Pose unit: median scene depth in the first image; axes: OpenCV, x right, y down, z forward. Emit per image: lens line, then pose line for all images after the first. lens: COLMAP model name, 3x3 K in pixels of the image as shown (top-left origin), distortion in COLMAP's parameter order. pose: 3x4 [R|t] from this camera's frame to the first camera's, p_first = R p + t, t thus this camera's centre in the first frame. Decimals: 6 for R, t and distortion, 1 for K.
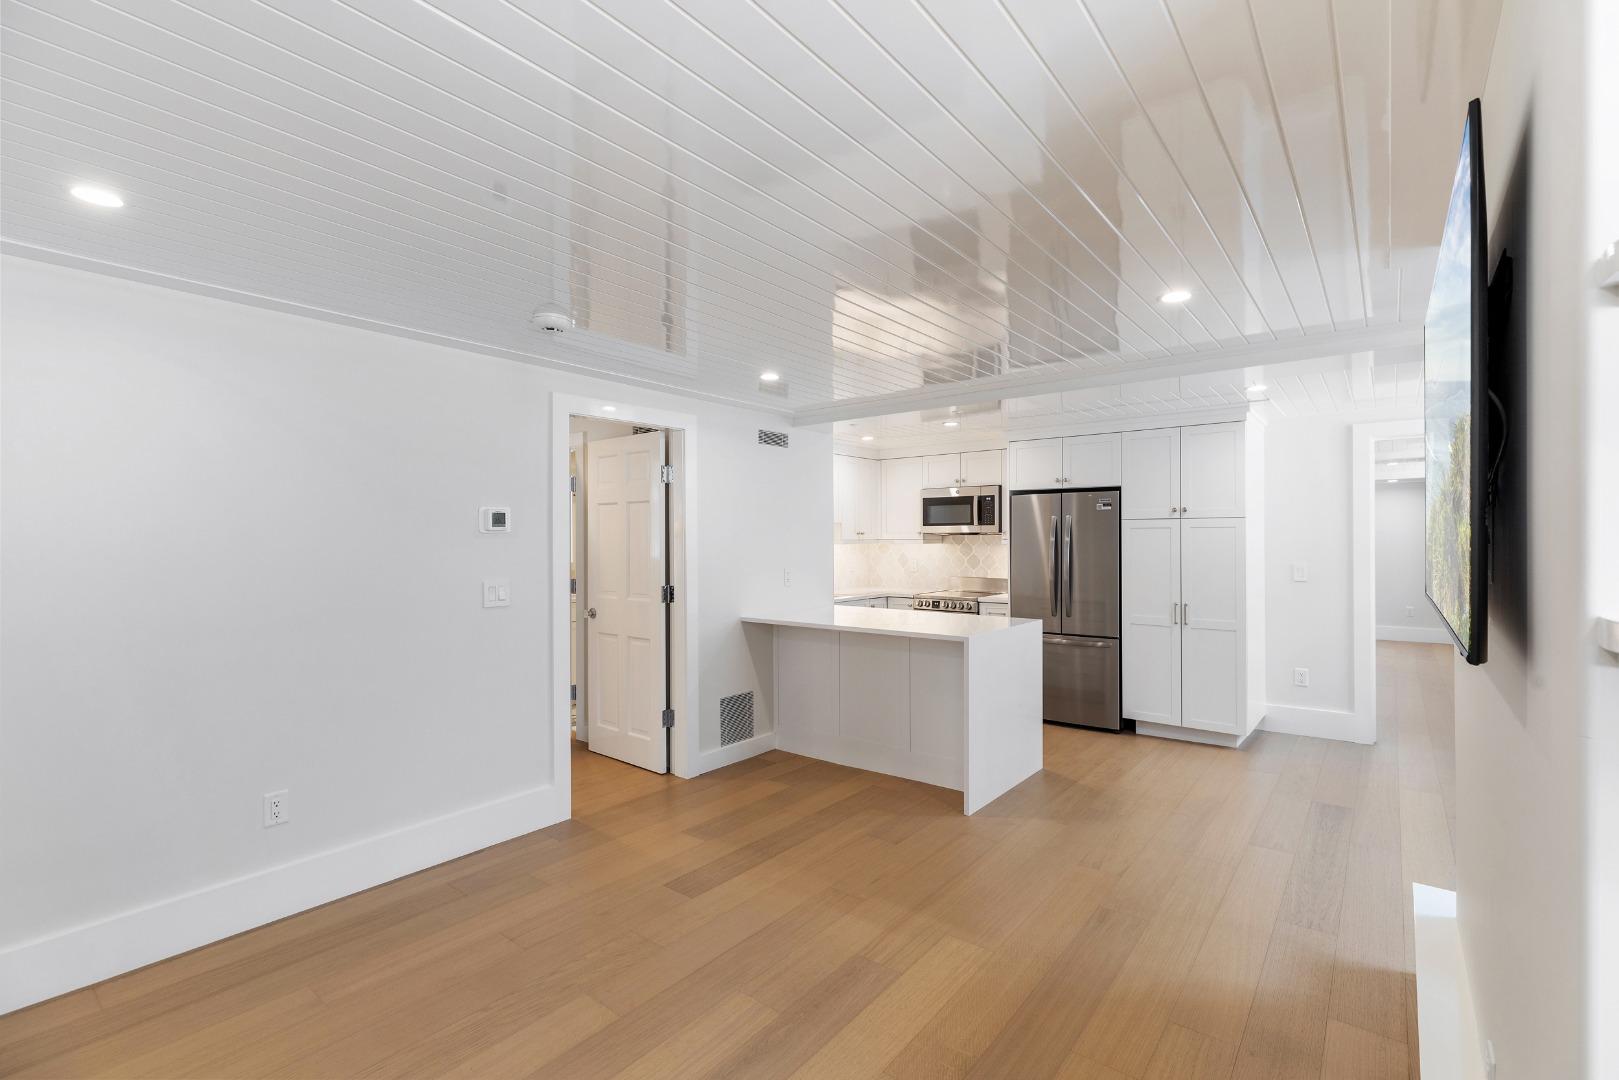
lens RADIAL K [[727.2, 0, 809.5], [0, 727.2, 540.0], [0, 0, 1]] dist [-0.000243, -0.000333]
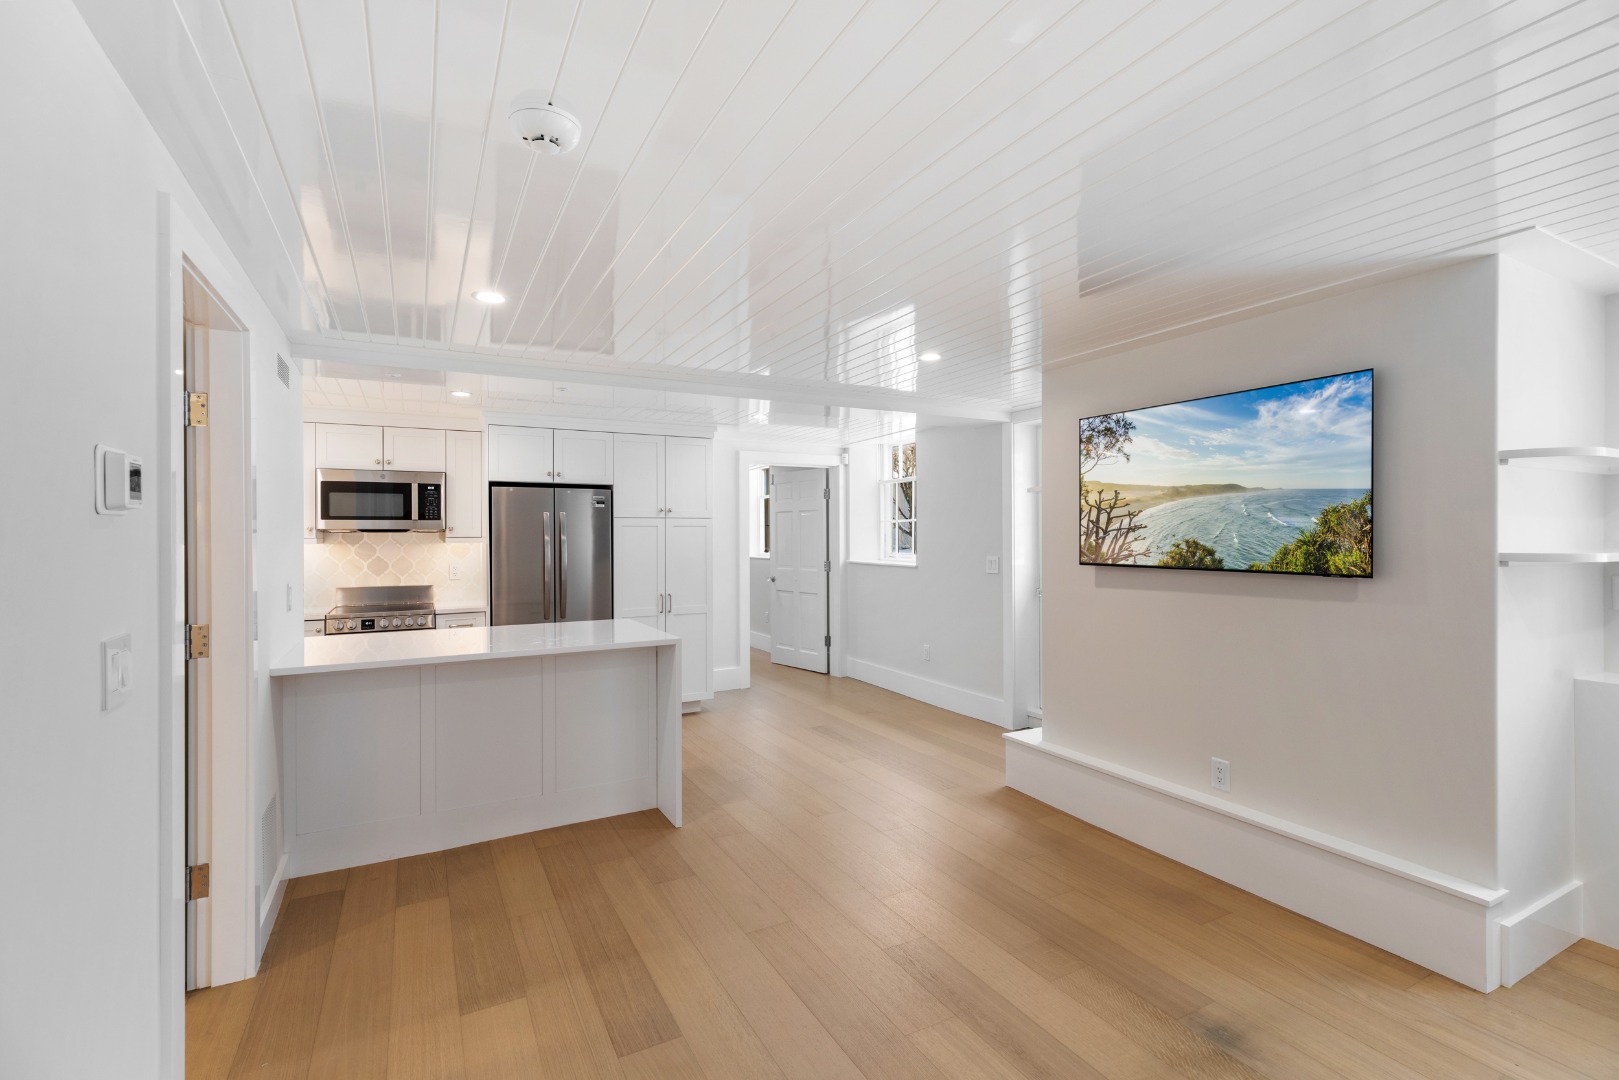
lens RADIAL K [[738.4, 0, 827.4], [0, 738.4, 538.4], [0, 0, 1]] dist [0.002953, 0.000212]
pose [[0.380467, -0.001284, 0.924794, -0.498134], [0.005490, 0.999985, -0.000870, 0.004683], [-0.924778, 0.005408, 0.380468, 0.379146]]
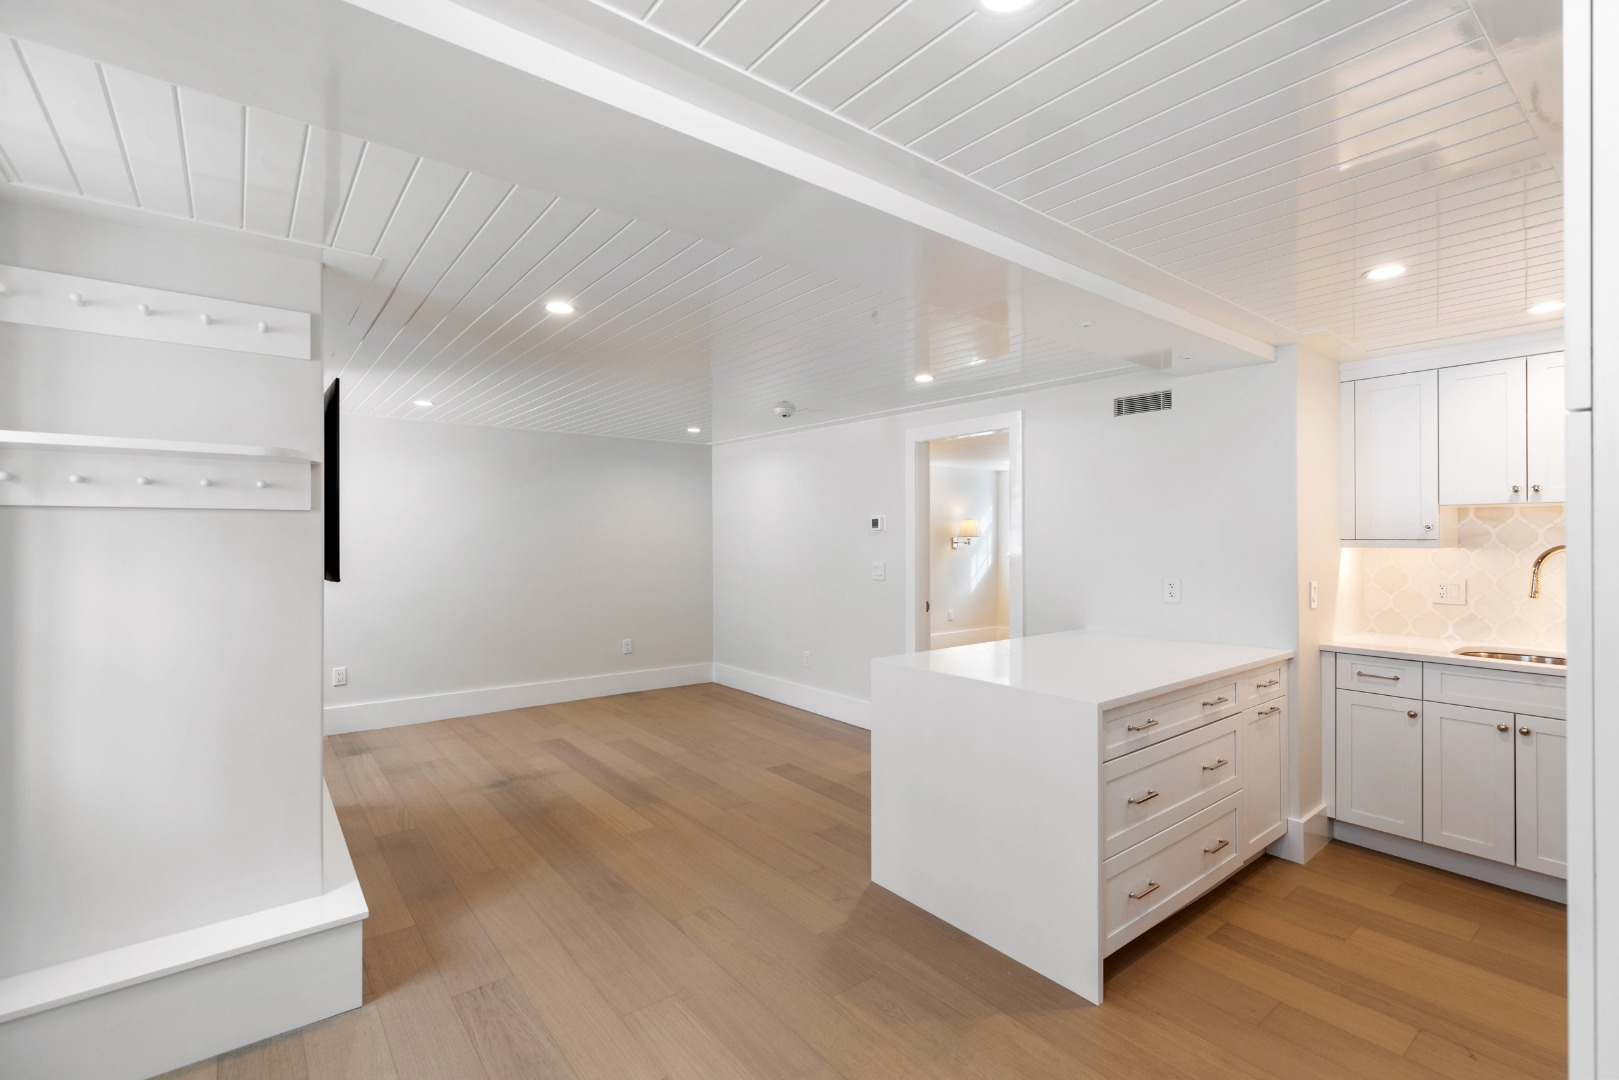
lens RADIAL K [[721.0, 0, 809.4], [0, 721.0, 537.3], [0, 0, 1]] dist [0.001031, -0.000757]
pose [[-0.225103, 0.003958, -0.974327, 0.838829], [-0.002480, 0.999986, 0.004635, -0.003852], [0.974332, 0.003460, -0.225090, 0.920668]]
